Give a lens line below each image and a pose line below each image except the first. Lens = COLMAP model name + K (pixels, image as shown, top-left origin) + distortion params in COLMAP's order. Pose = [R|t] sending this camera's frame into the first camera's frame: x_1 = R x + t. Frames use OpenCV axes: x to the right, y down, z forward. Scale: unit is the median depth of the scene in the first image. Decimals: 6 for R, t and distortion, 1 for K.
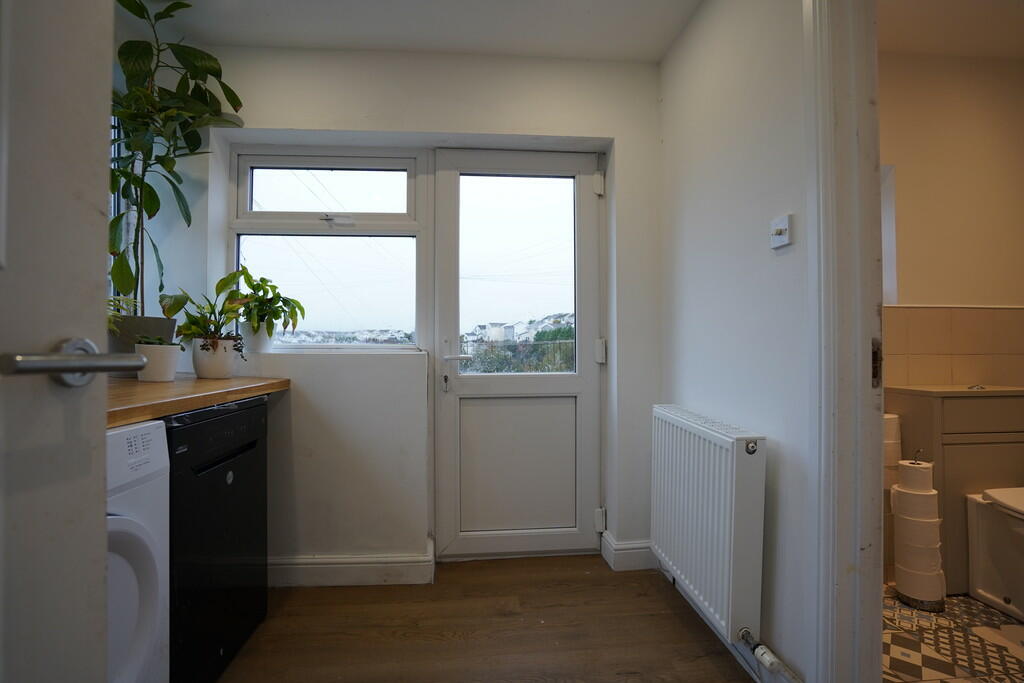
lens RADIAL K [[480.1, 0, 512.7], [0, 480.1, 333.9], [0, 0, 1]] dist [-0.045412, 0.014887]
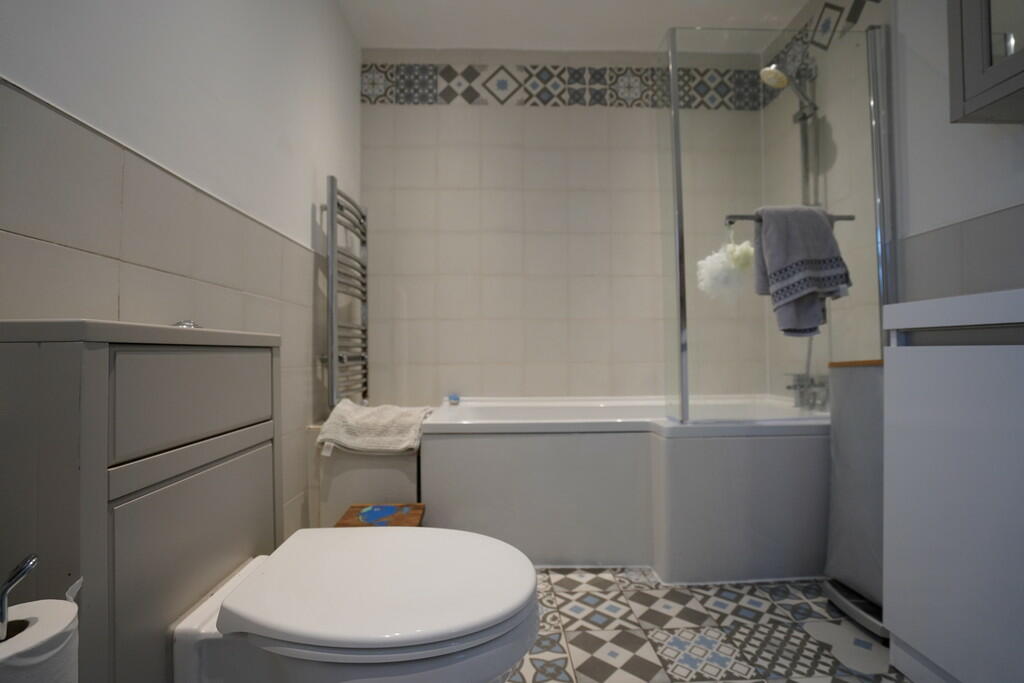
lens RADIAL K [[480.1, 0, 513.6], [0, 480.1, 337.9], [0, 0, 1]] dist [-0.045412, 0.014887]
pose [[0.038922, 0.028080, 0.998848, 0.633656], [-0.021573, 0.999396, -0.027255, 0.134676], [-0.999009, -0.020488, 0.039504, 0.734406]]
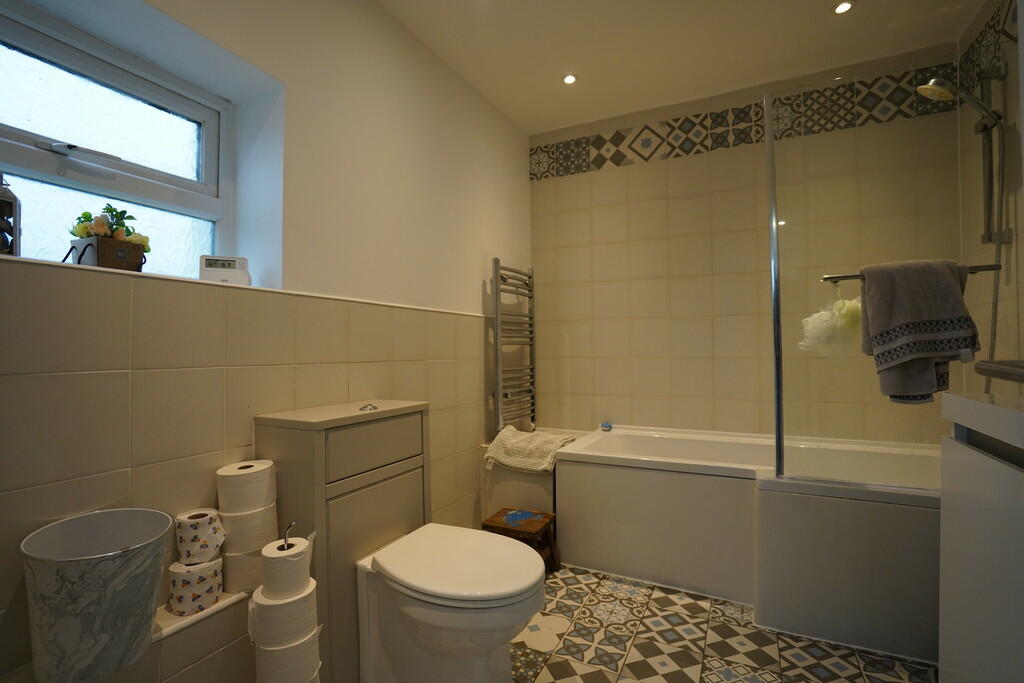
lens RADIAL K [[480.1, 0, 506.7], [0, 480.1, 341.1], [0, 0, 1]] dist [-0.045412, 0.014887]
pose [[0.519454, 0.009188, 0.854449, 0.476426], [-0.015486, 0.999879, -0.001337, 0.008097], [-0.854358, -0.012538, 0.519533, 0.434540]]
